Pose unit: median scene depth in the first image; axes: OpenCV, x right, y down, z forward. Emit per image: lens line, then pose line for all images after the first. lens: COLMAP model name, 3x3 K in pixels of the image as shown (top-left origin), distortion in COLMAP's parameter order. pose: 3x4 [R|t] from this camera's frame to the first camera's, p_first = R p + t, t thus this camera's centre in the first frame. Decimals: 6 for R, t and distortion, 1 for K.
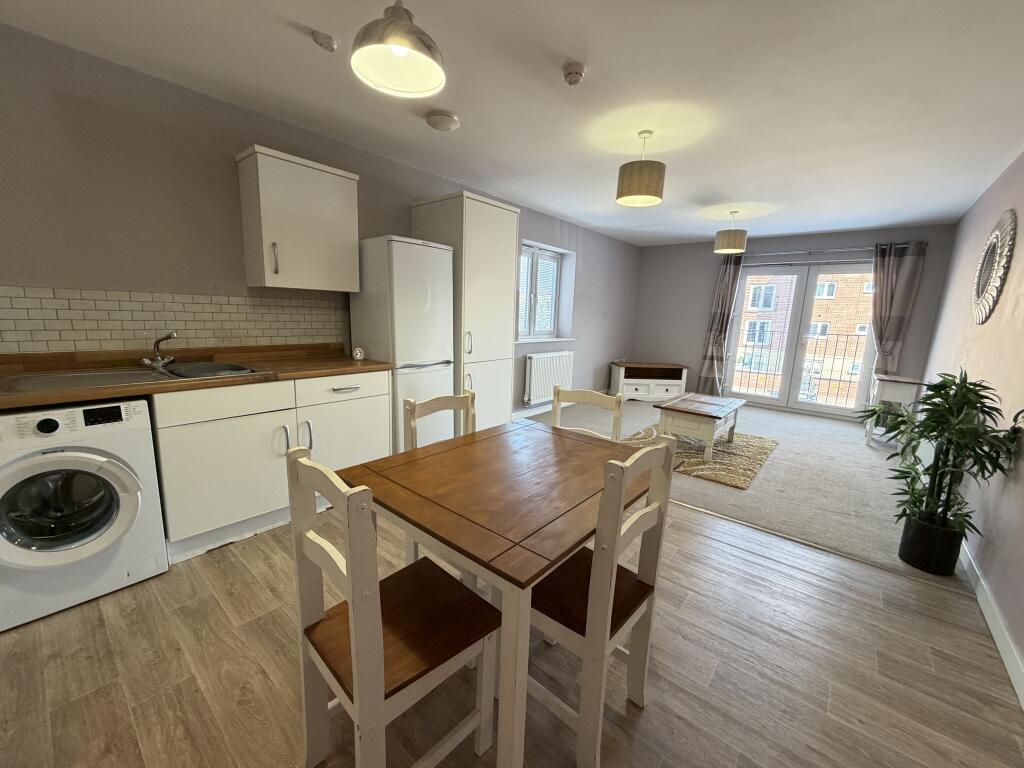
lens RADIAL K [[412.0, 0, 514.2], [0, 412.0, 376.3], [0, 0, 1]] dist [0.002088, 0.000173]
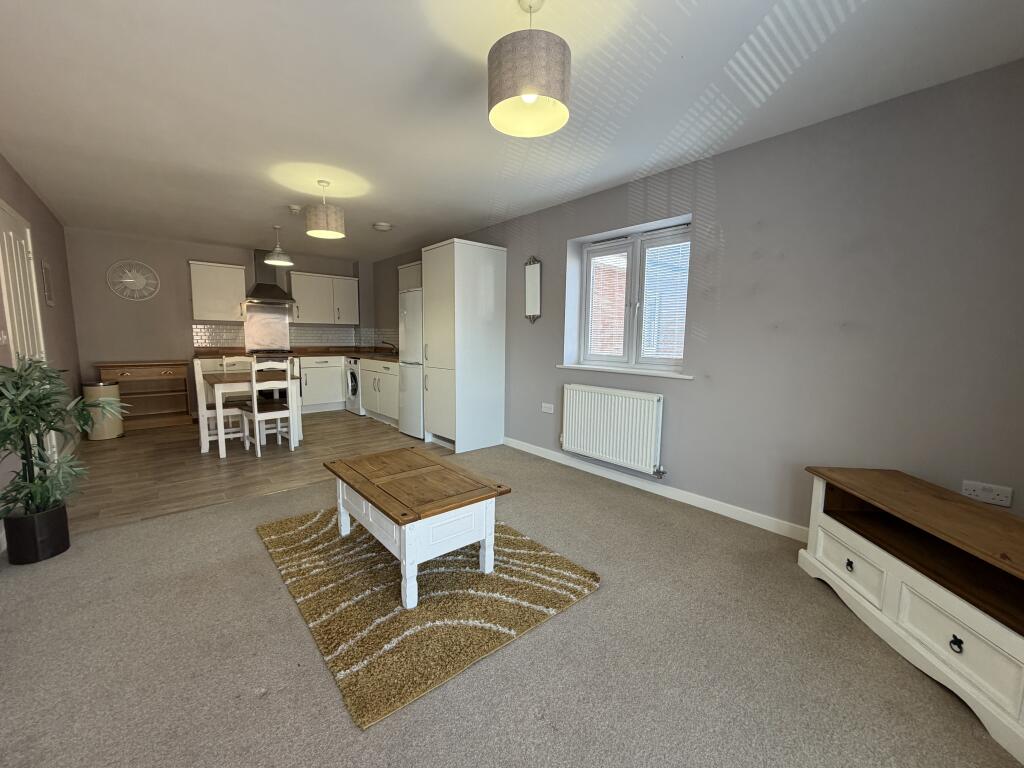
lens RADIAL K [[403.4, 0, 512.0], [0, 403.4, 384.0], [0, 0, 1]] dist [0.001660, 0.000103]
pose [[-0.154734, 0.081304, -0.984605, 1.702262], [-0.170139, 0.979525, 0.107623, -0.245719], [0.973196, 0.184173, -0.137733, 2.116199]]
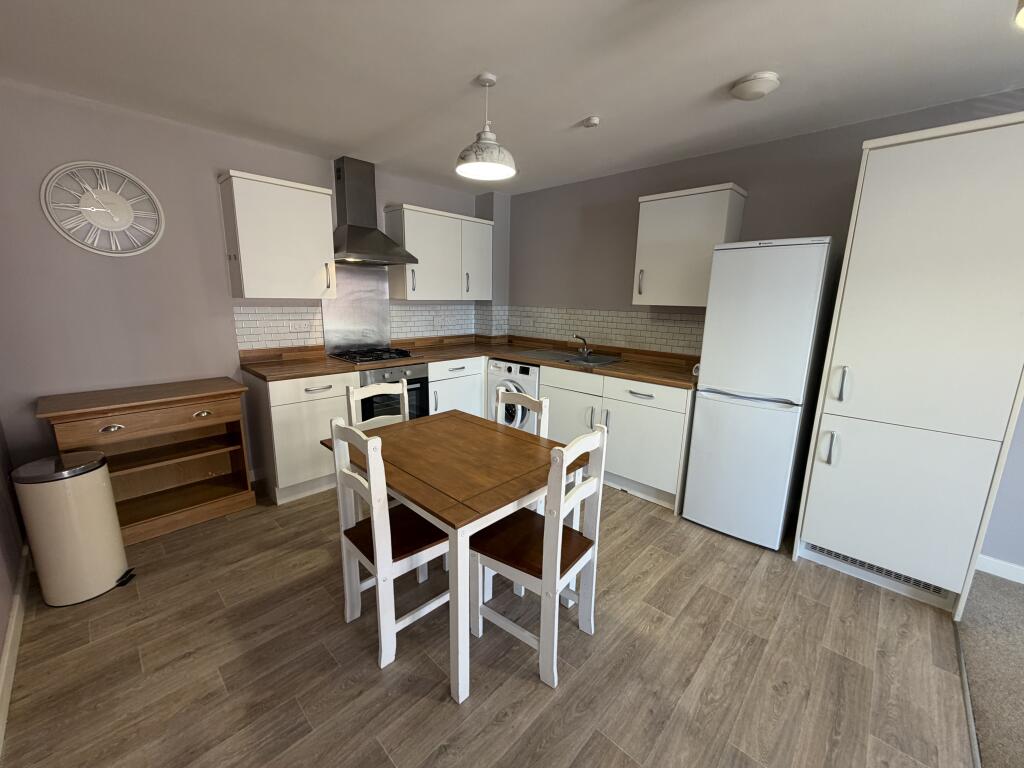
lens RADIAL K [[403.4, 0, 512.0], [0, 403.4, 384.0], [0, 0, 1]] dist [0.001660, 0.000103]
pose [[-0.065693, 0.177905, -0.981852, 0.762283], [-0.175829, 0.966517, 0.186891, -0.155099], [0.982226, 0.184916, -0.032212, 0.750097]]
